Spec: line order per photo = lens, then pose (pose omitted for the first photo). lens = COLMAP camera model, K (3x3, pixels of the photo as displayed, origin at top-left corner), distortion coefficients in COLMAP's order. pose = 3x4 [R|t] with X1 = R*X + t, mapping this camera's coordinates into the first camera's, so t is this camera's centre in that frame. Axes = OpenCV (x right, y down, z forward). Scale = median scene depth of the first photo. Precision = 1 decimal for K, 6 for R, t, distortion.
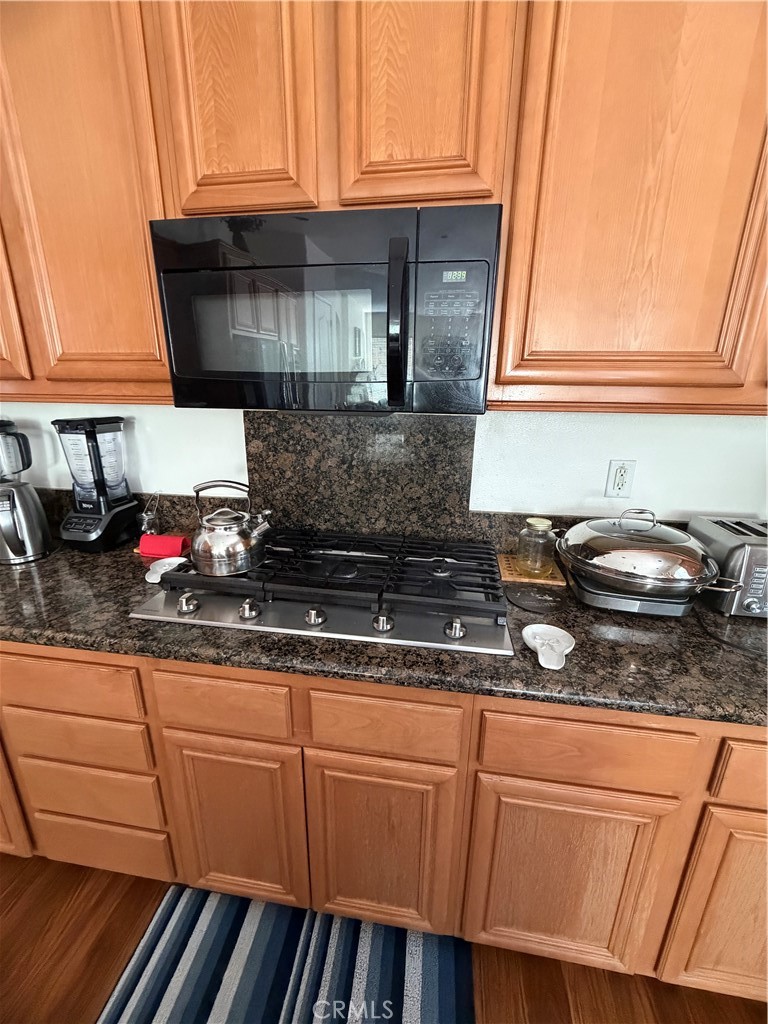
lens RADIAL K [[409.0, 0, 383.9], [0, 409.0, 509.0], [0, 0, 1]] dist [0.000091, 0.000413]
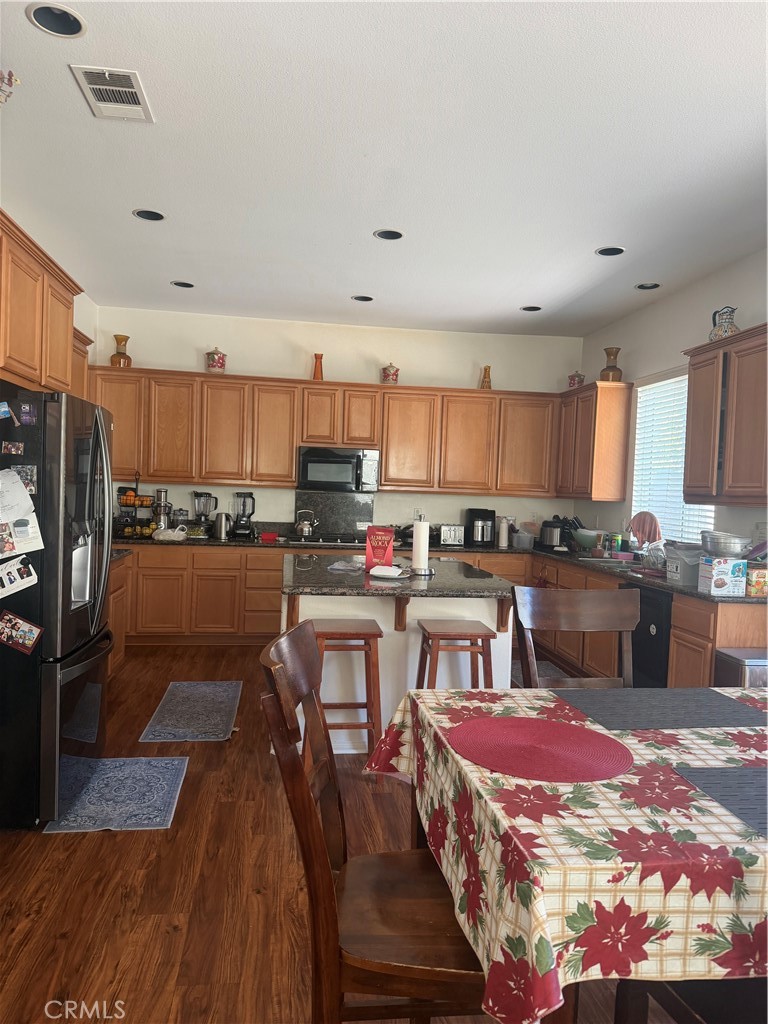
lens RADIAL K [[715.8, 0, 384.0], [0, 715.8, 512.0], [0, 0, 1]] dist [0.176673, -0.331516]
pose [[0.958904, 0.014011, 0.283386, -1.364782], [0.053827, 0.971659, -0.230177, 1.278895], [-0.278580, 0.235971, 0.930973, -4.477778]]
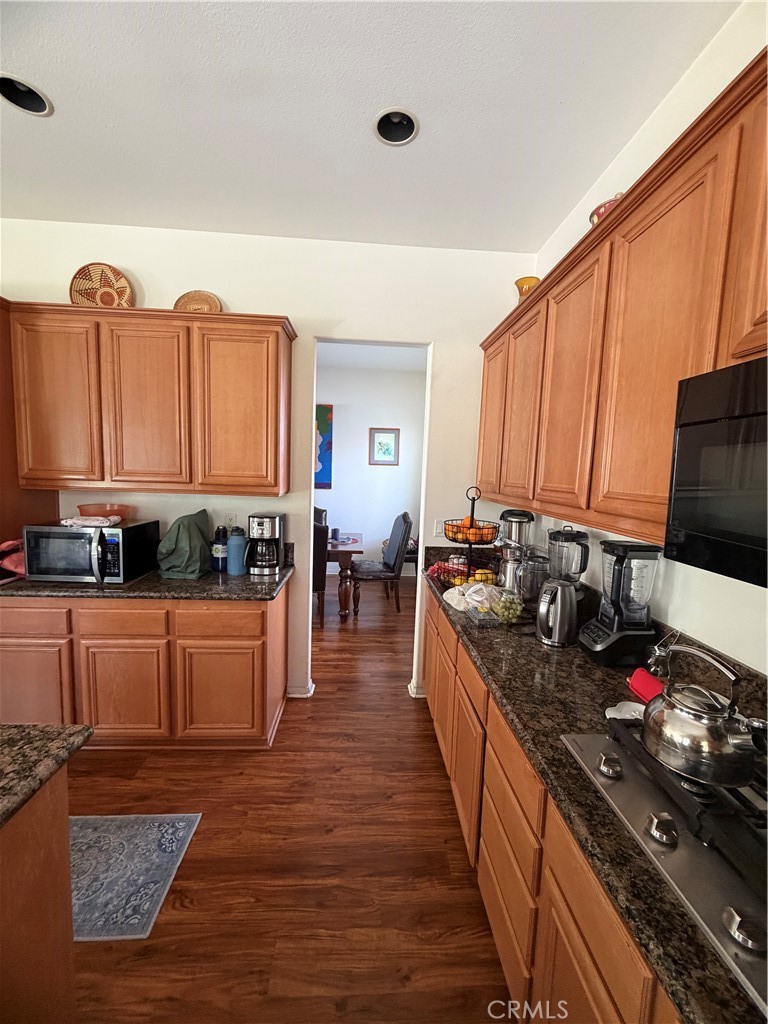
lens RADIAL K [[409.0, 0, 383.9], [0, 409.0, 509.0], [0, 0, 1]] dist [0.000091, 0.000413]
pose [[0.203124, 0.090472, -0.974964, 0.227115], [-0.303736, 0.952426, 0.025101, -0.161337], [0.930852, 0.291033, 0.220940, 0.149191]]
